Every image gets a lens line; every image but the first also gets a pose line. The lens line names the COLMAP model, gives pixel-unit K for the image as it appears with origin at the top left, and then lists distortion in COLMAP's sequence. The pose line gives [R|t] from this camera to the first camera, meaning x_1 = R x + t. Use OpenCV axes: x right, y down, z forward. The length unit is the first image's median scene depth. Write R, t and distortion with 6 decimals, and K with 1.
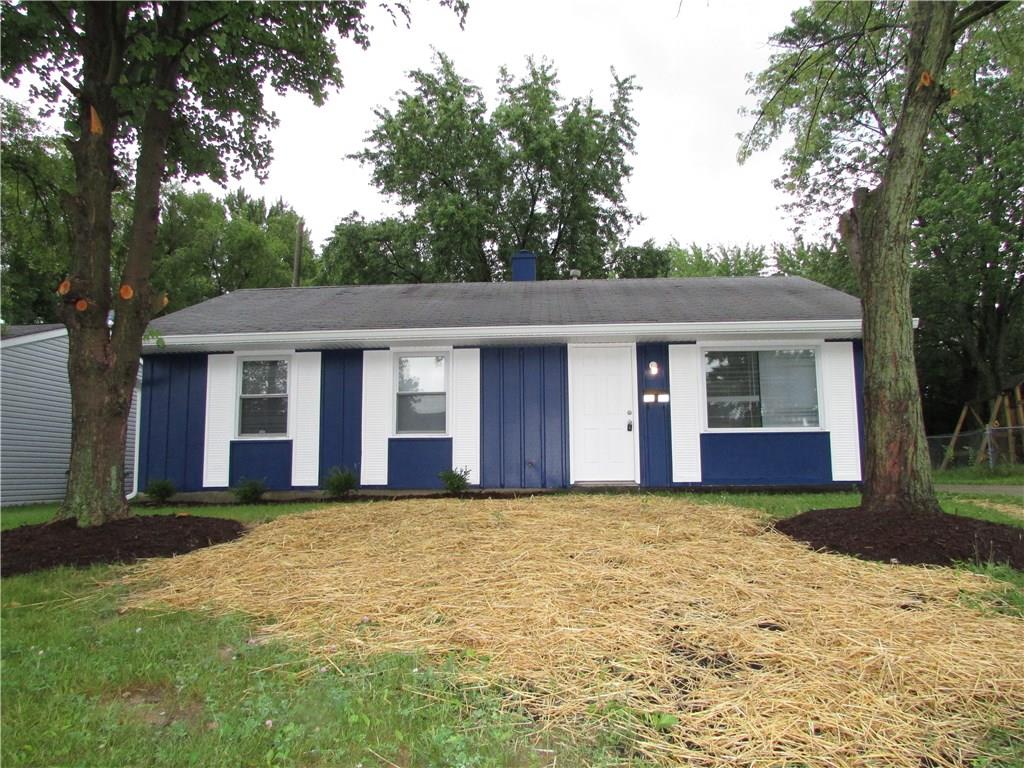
lens RADIAL K [[735.6, 0, 511.6], [0, 735.6, 391.2], [0, 0, 1]] dist [0.010894, 0.006320]
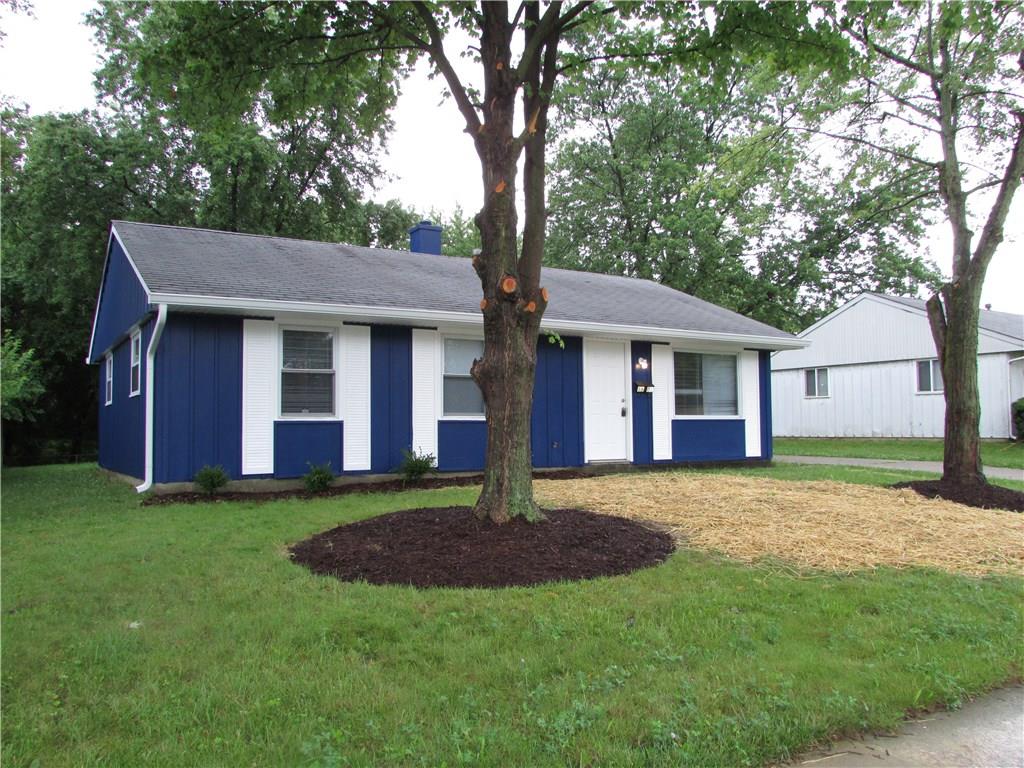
lens RADIAL K [[848.5, 0, 510.7], [0, 848.5, 380.1], [0, 0, 1]] dist [-0.002885, -0.000633]
pose [[0.808716, 0.039679, 0.586860, -0.765211], [-0.044727, 0.998982, -0.005908, 0.012730], [-0.586496, -0.021471, 0.809667, 0.026934]]
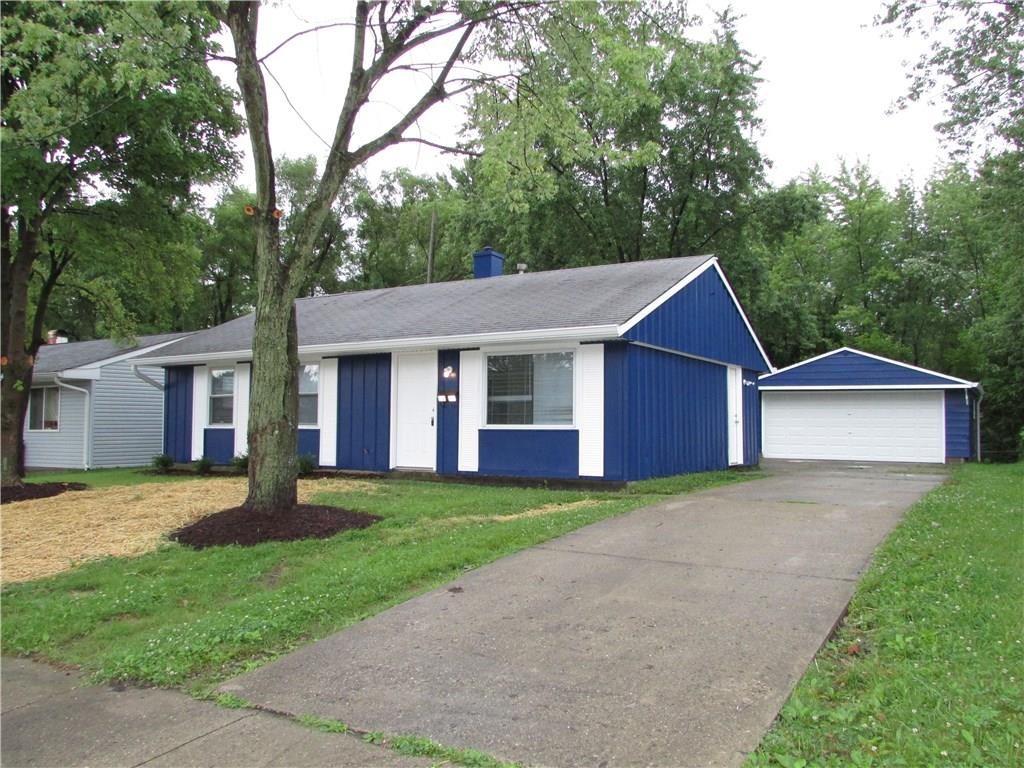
lens RADIAL K [[771.5, 0, 513.1], [0, 771.5, 376.6], [0, 0, 1]] dist [-0.005222, -0.004026]
pose [[0.886185, -0.014962, -0.463089, 0.843386], [0.013597, 0.999888, -0.006285, -0.014985], [0.463131, -0.000727, 0.886289, -0.031010]]
